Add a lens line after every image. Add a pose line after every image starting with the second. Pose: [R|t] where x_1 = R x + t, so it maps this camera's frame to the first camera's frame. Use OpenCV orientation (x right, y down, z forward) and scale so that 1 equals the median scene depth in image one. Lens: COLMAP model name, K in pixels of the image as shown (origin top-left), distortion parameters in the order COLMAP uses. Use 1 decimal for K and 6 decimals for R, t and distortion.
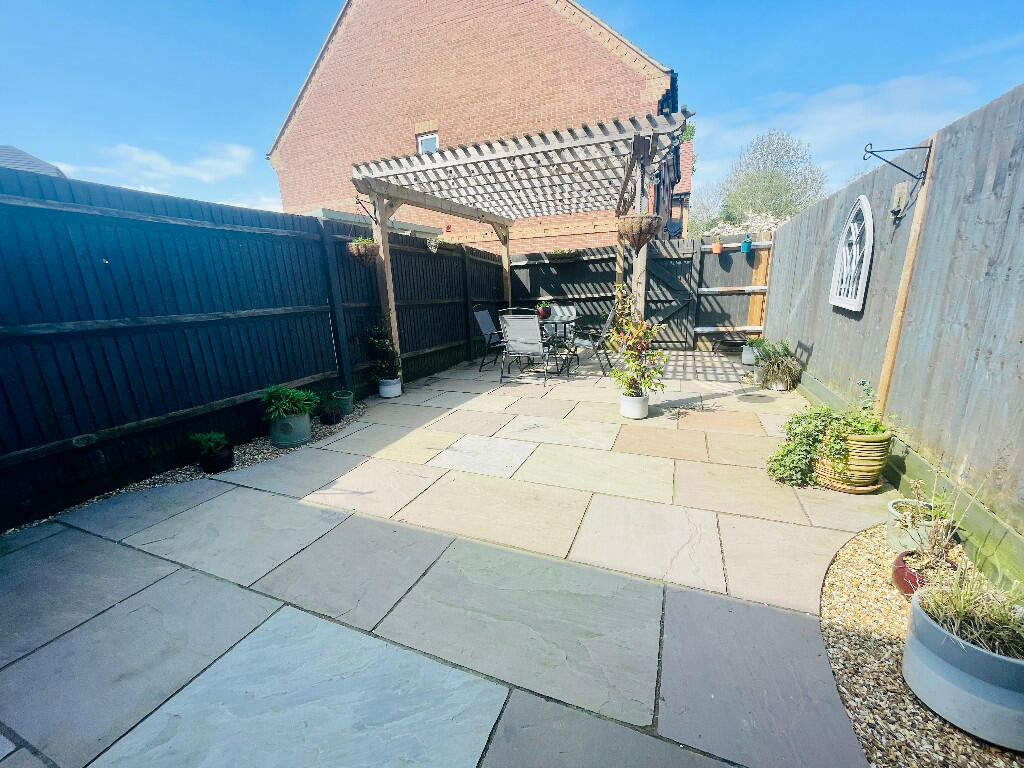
lens RADIAL K [[412.7, 0, 512.0], [0, 412.7, 384.0], [0, 0, 1]] dist [0.003417, 0.000574]
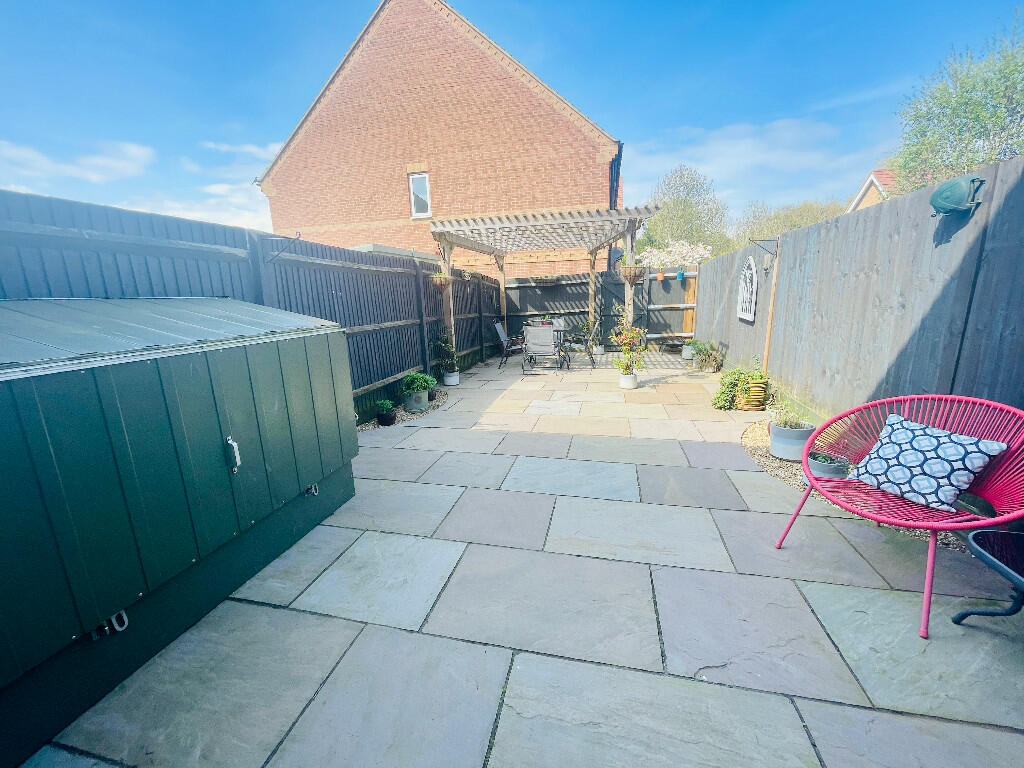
lens RADIAL K [[412.6, 0, 512.0], [0, 412.6, 384.0], [0, 0, 1]] dist [0.009252, -0.000159]
pose [[0.987662, -0.029882, 0.153724, -0.220440], [0.034762, 0.998970, -0.029157, 0.053064], [-0.152695, 0.034141, 0.987683, -0.280501]]
